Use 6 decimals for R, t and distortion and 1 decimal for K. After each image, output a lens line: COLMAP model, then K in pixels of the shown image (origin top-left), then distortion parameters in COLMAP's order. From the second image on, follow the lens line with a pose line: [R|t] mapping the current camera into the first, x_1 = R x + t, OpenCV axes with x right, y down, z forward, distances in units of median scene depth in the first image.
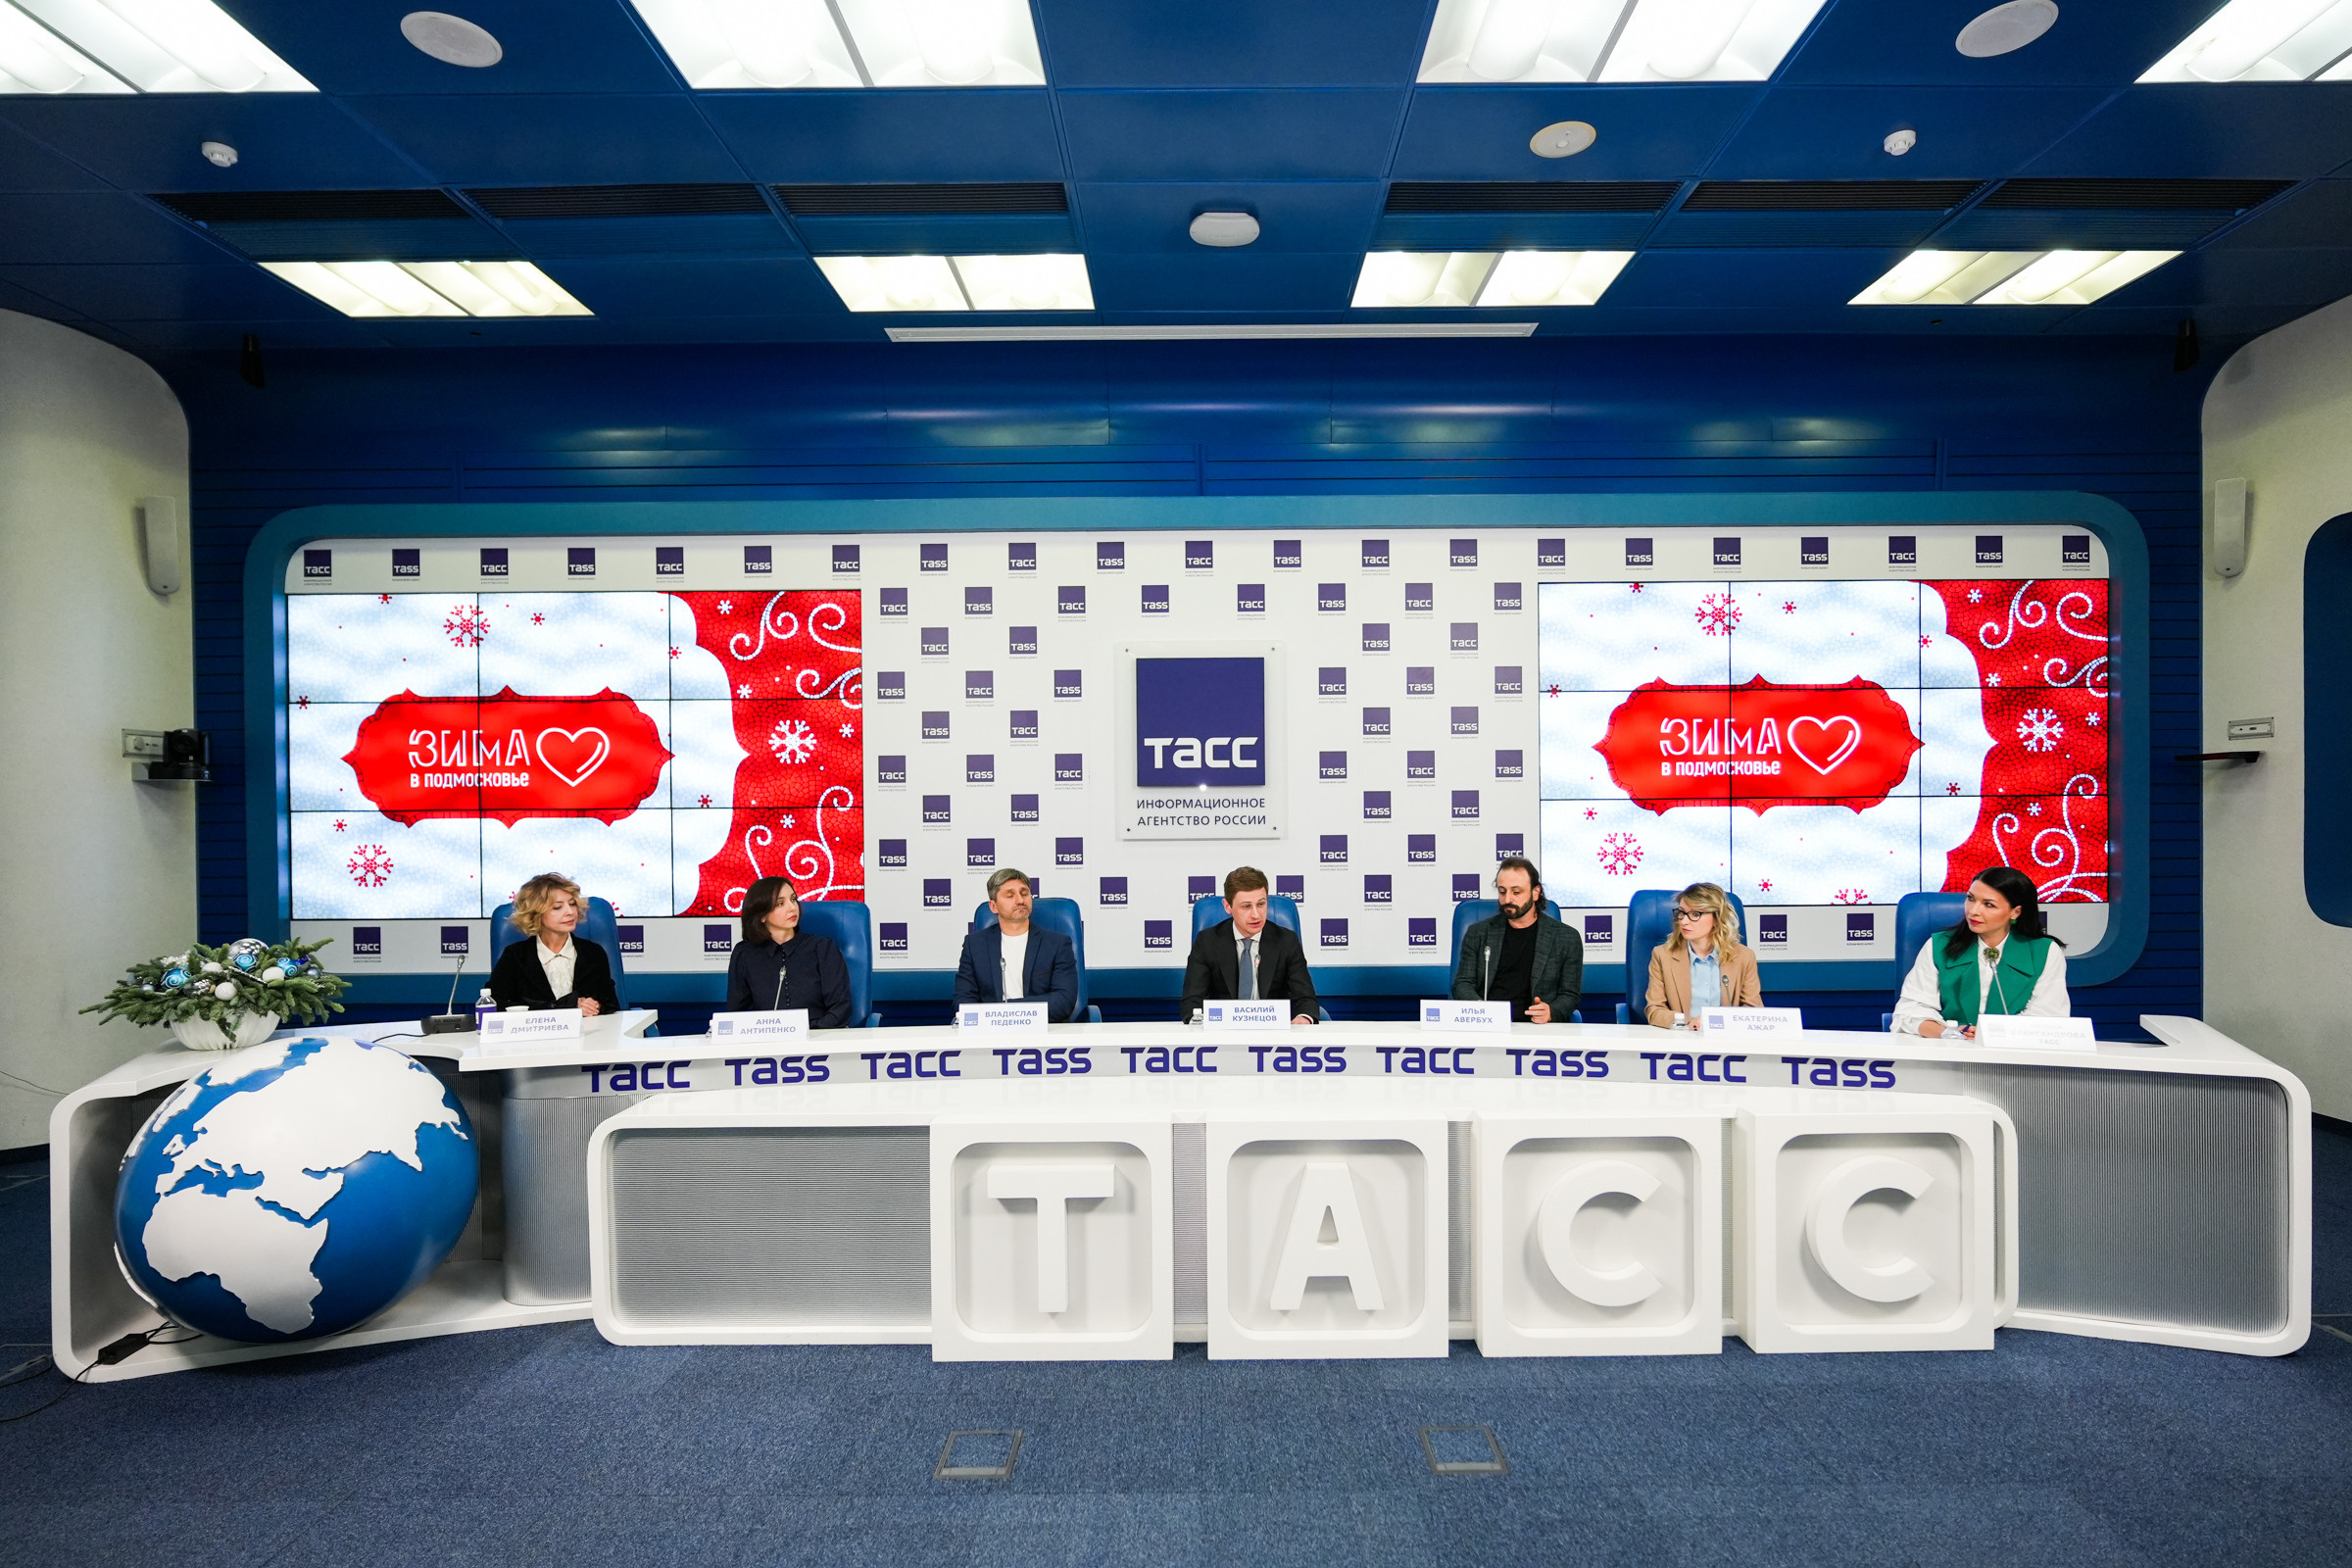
lens RADIAL K [[1232.3, 0, 1203.7], [0, 1232.3, 819.4], [0, 0, 1]] dist [-0.015371, 0.008074]
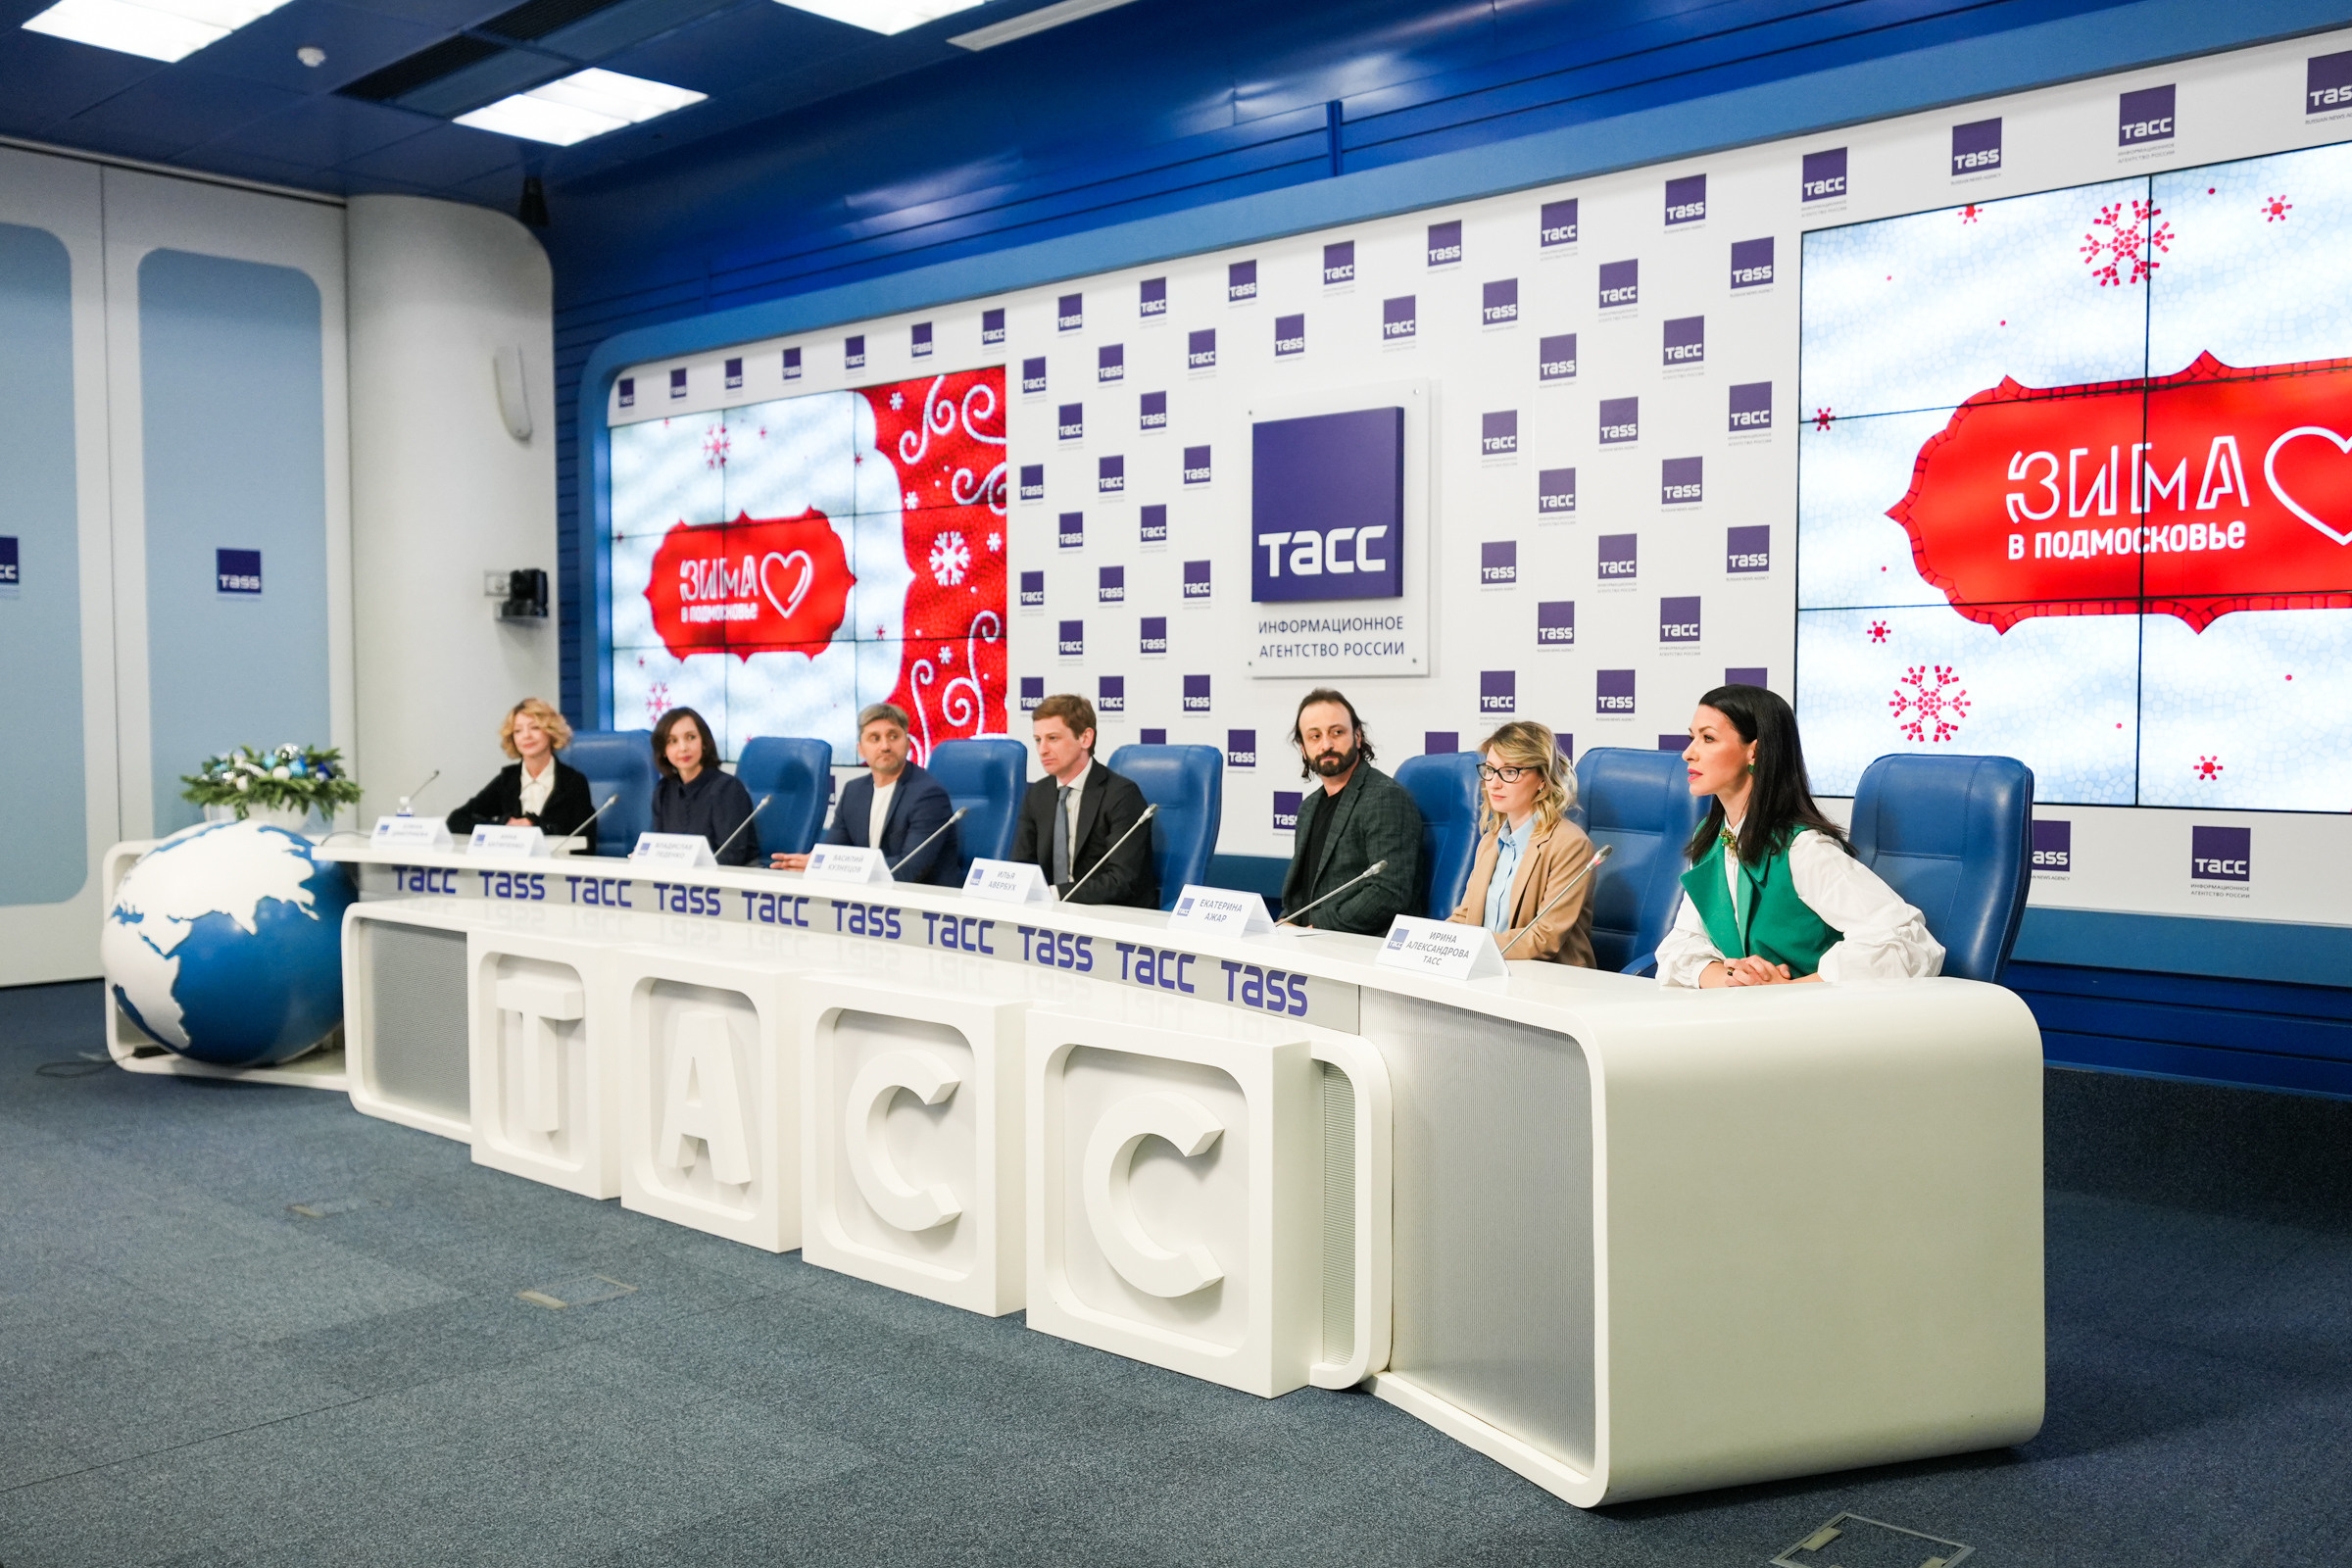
lens RADIAL K [[2111.7, 0, 1176.0], [0, 2111.7, 784.0], [0, 0, 1]] dist [0.003411, -0.011974]
pose [[0.725378, 0.034844, -0.687469, 0.762924], [-0.007854, 0.999072, 0.042350, 0.026975], [0.688306, -0.025320, 0.724978, 0.075568]]
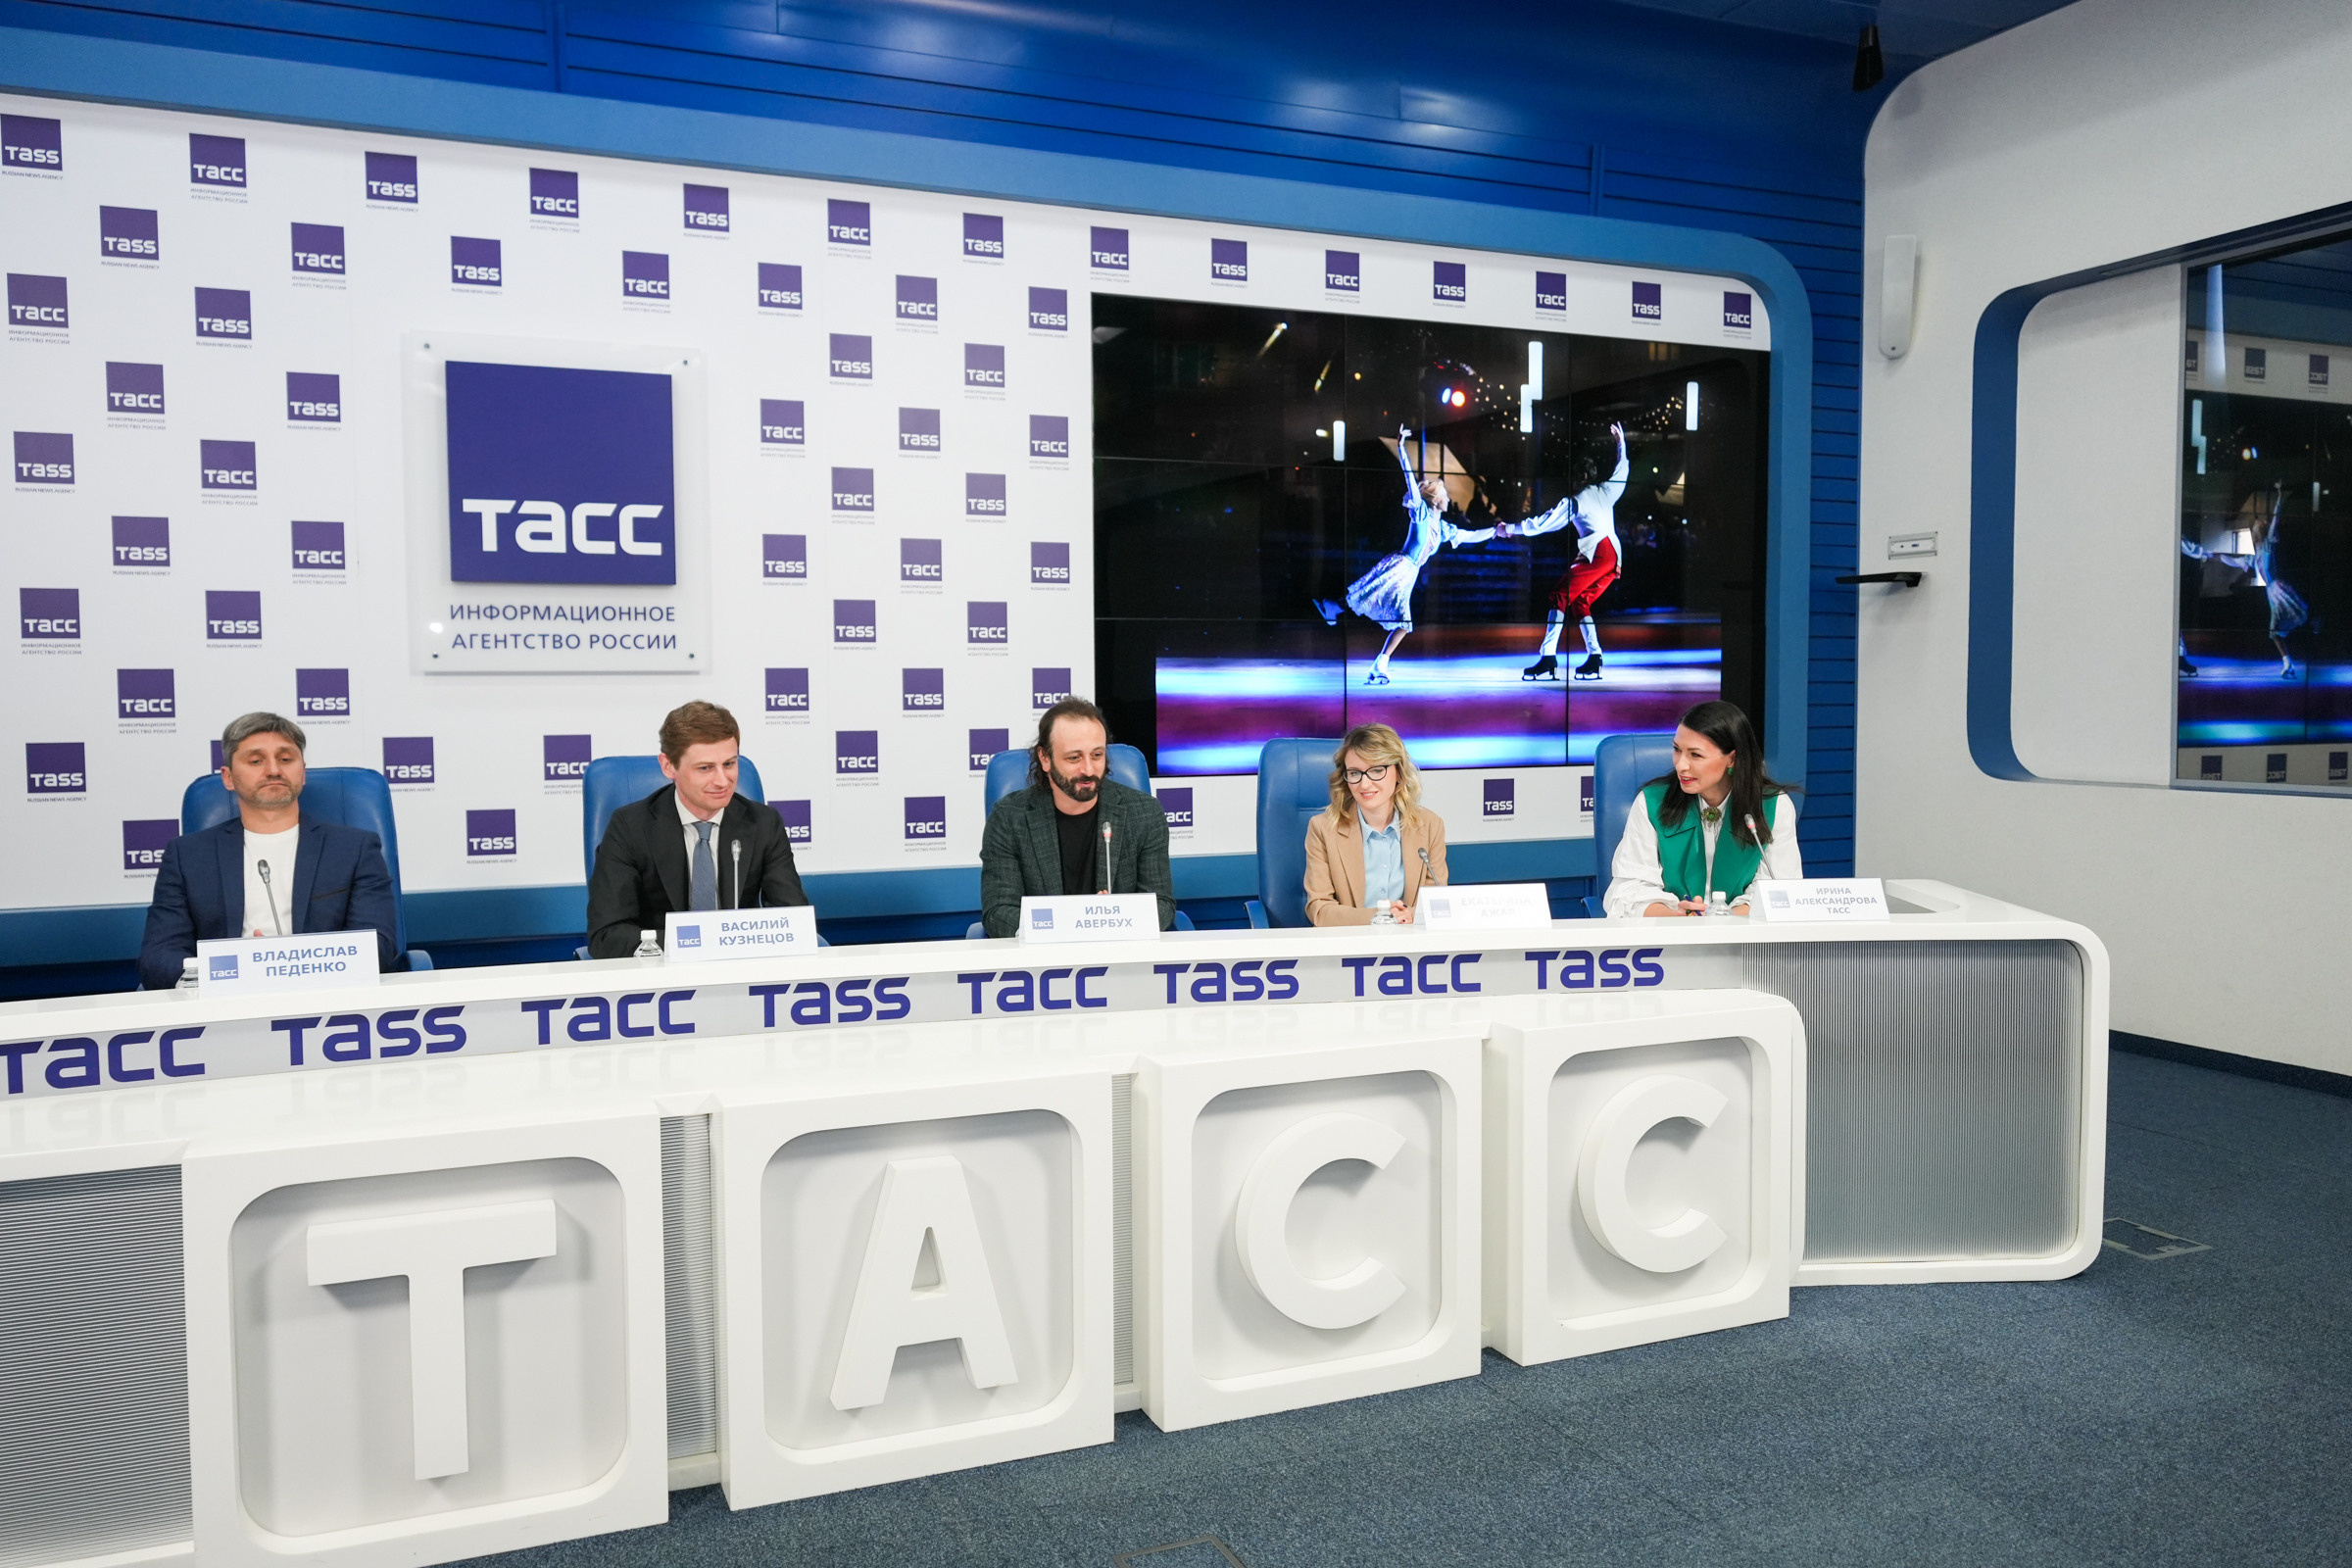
lens RADIAL K [[1779.7, 0, 1176.0], [0, 1779.7, 784.0], [0, 0, 1]] dist [-0.005570, 0.003586]
pose [[0.920308, -0.017473, 0.390803, -0.069014], [-0.001128, 0.998879, 0.047315, 0.029181], [-0.391192, -0.043985, 0.919257, 0.084274]]
